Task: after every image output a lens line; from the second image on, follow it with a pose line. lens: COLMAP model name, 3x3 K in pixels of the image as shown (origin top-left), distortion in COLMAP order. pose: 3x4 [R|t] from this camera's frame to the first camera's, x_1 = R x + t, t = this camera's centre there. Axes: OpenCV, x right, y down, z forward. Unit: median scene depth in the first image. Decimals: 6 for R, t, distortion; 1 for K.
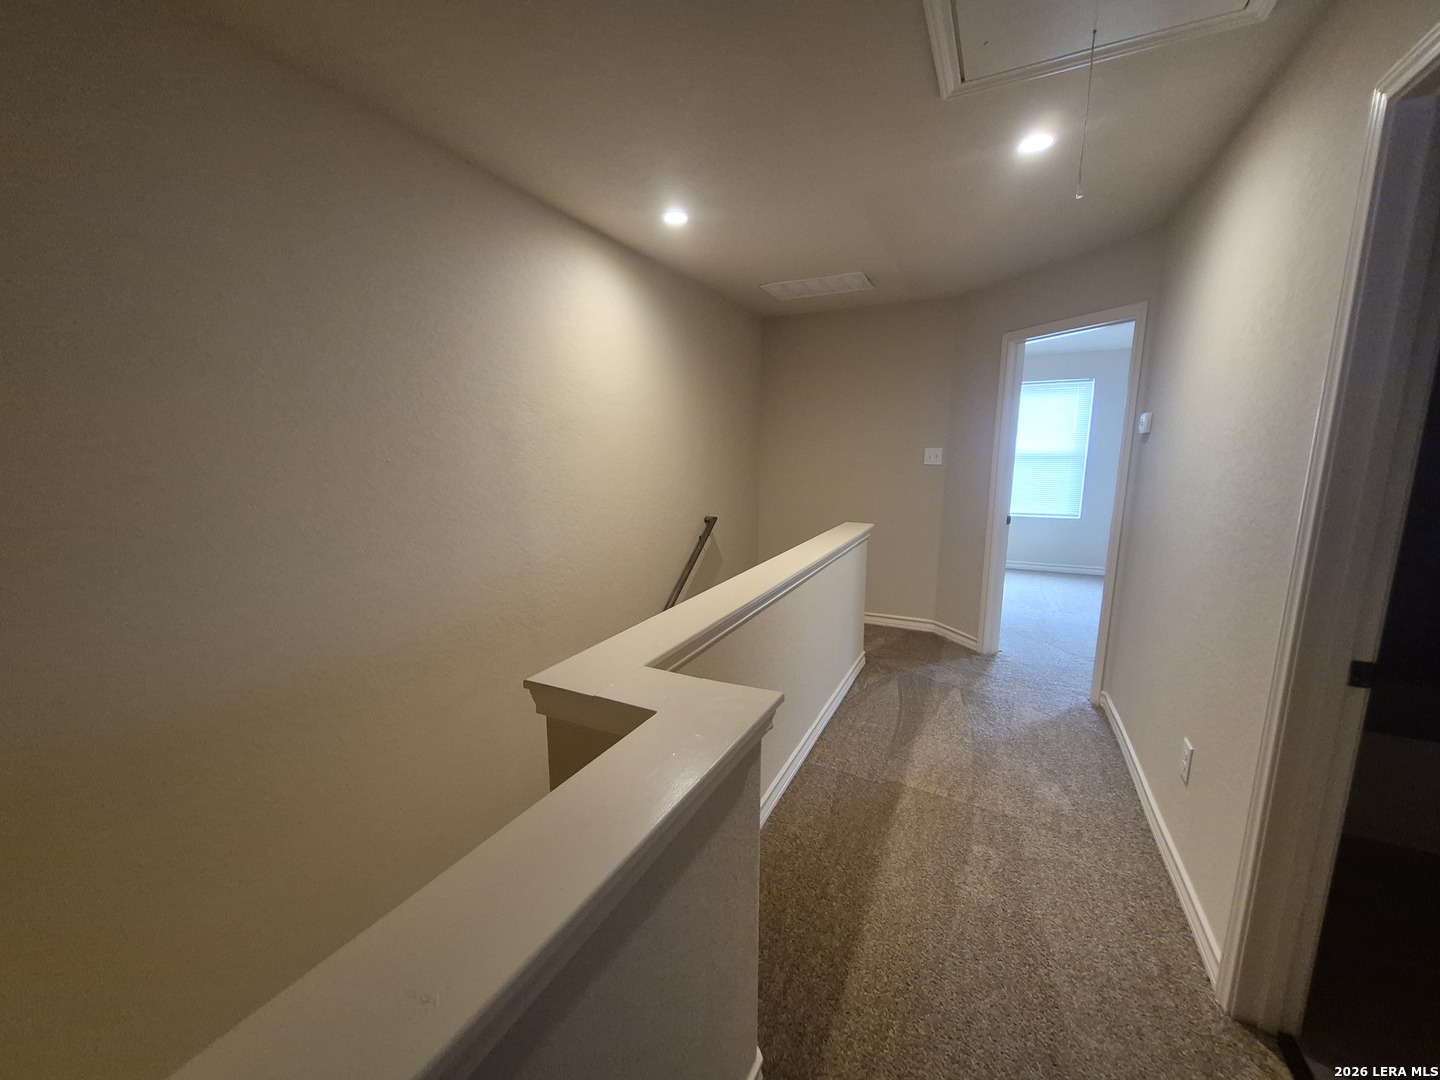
lens RADIAL K [[569.0, 0, 715.4], [0, 569.0, 545.0], [0, 0, 1]] dist [-0.000916, 0.000081]
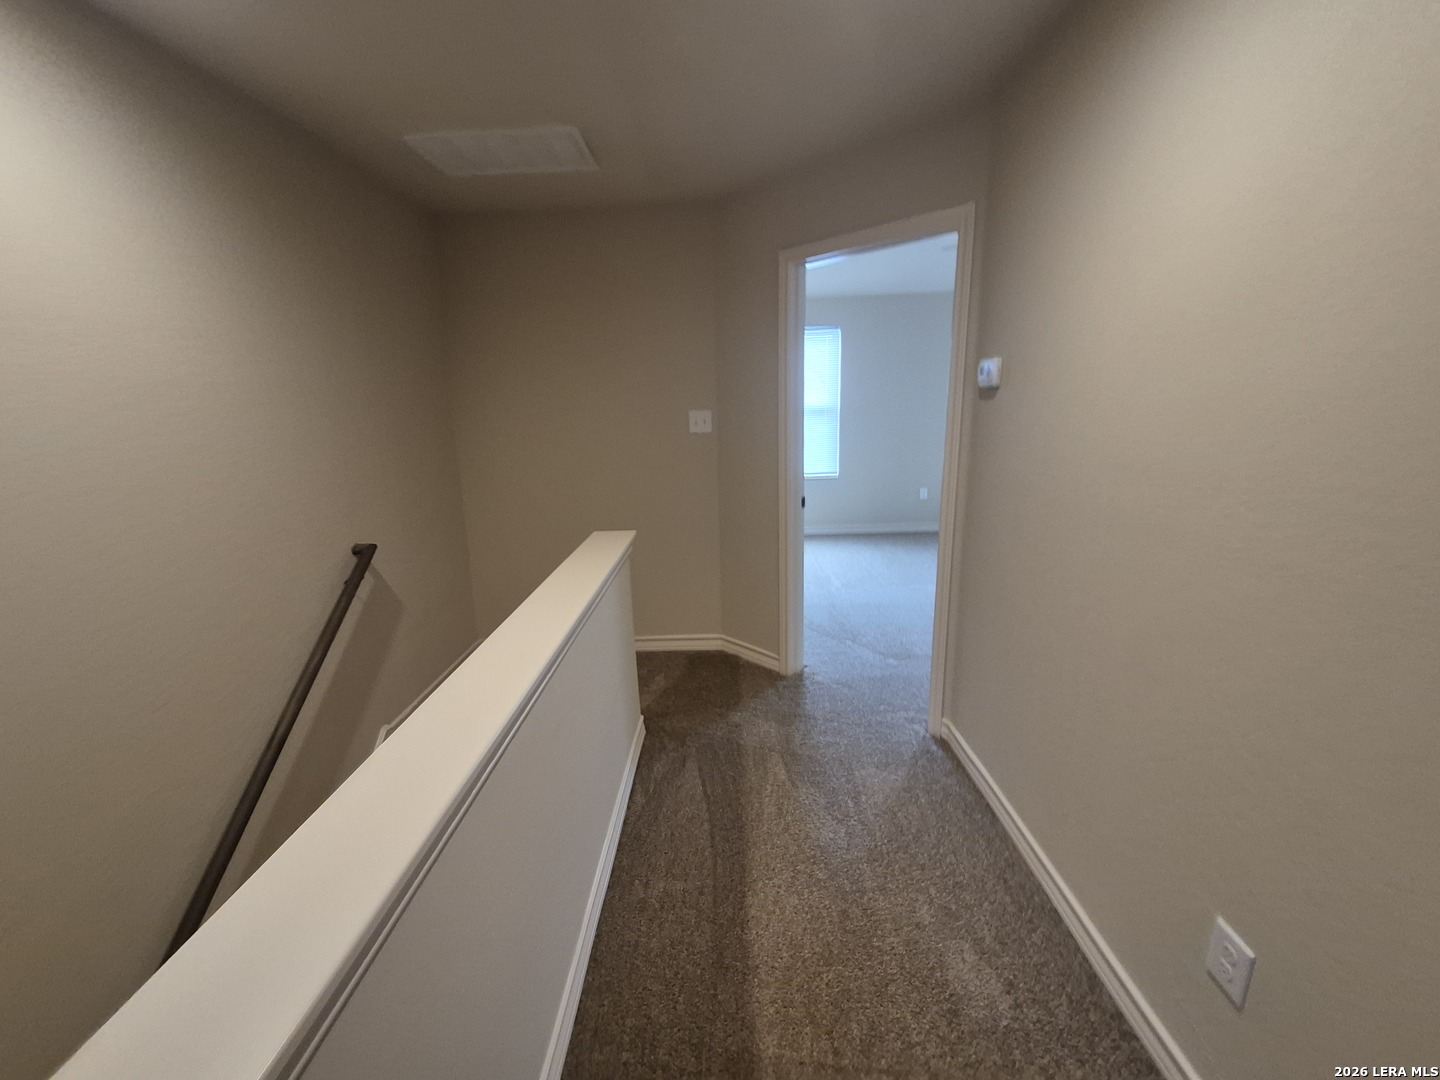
lens RADIAL K [[581.1, 0, 707.8], [0, 581.1, 520.4], [0, 0, 1]] dist [0.000089, -0.000051]
pose [[0.909548, -0.113223, 0.399880, 0.085258], [0.100839, 0.993545, 0.051951, -0.076576], [-0.403181, -0.006928, 0.915094, 0.349152]]
